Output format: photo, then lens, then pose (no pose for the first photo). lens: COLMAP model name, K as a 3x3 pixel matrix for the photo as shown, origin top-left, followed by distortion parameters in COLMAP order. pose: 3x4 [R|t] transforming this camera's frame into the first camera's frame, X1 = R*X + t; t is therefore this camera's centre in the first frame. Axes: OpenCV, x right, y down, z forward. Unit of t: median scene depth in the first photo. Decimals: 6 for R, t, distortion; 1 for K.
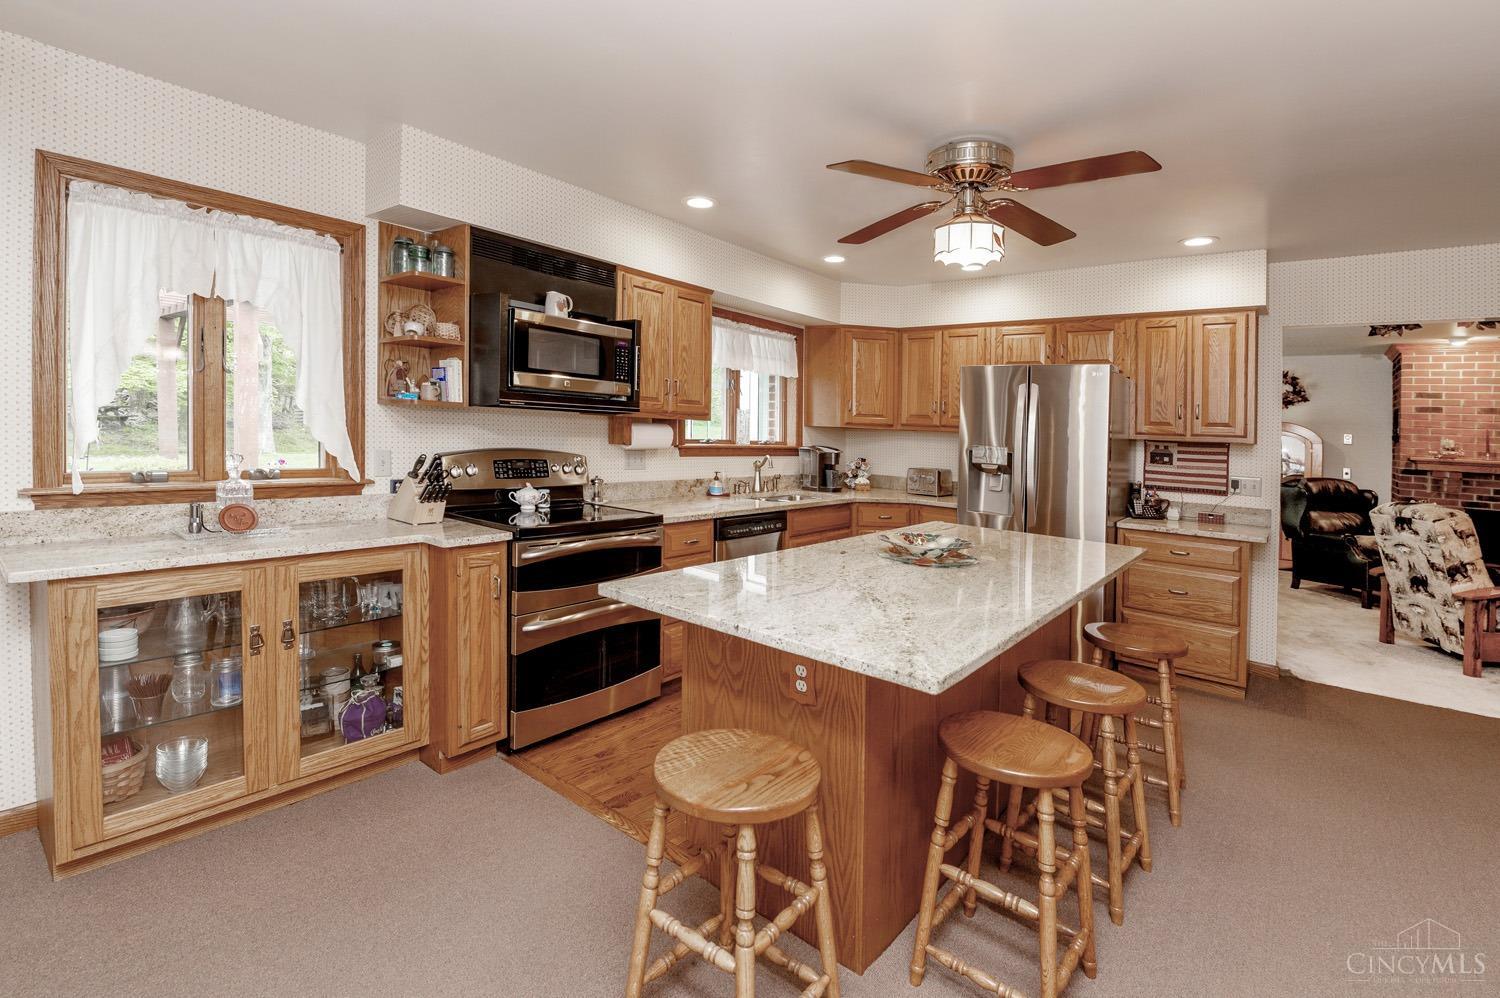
lens RADIAL K [[683.8, 0, 751.0], [0, 683.8, 427.5], [0, 0, 1]] dist [-0.001736, -0.006535]
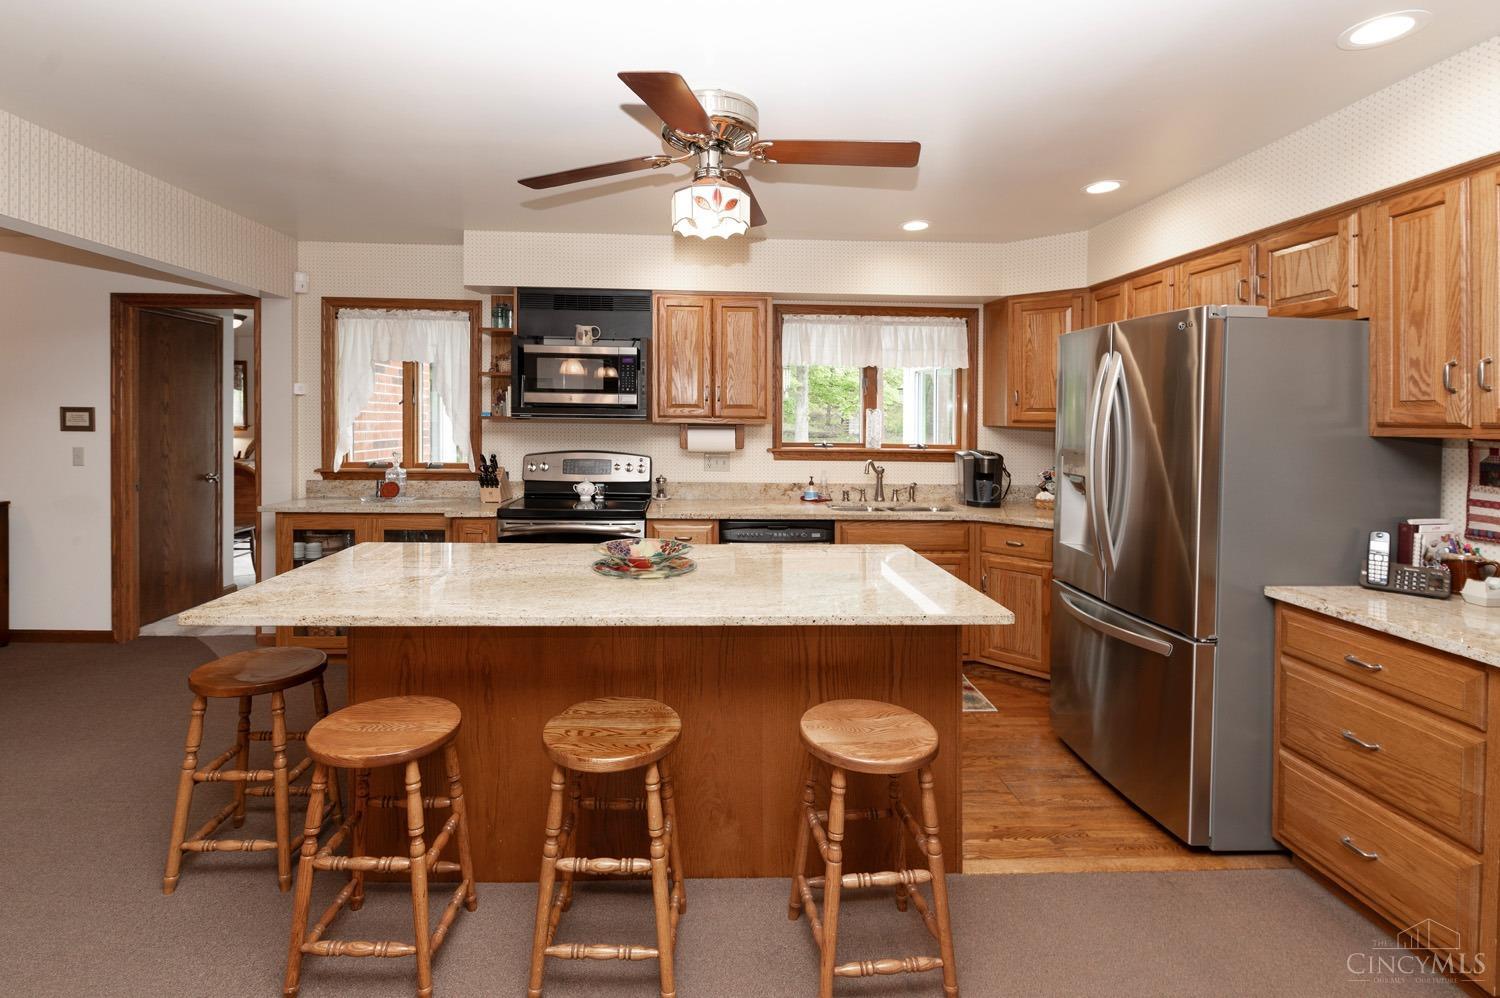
lens RADIAL K [[683.8, 0, 751.0], [0, 683.8, 427.5], [0, 0, 1]] dist [-0.001736, -0.006535]
pose [[0.665506, -0.024277, -0.745998, 0.753007], [0.015416, 0.999705, -0.018781, 0.015551], [0.746233, 0.000998, 0.665684, 0.361793]]
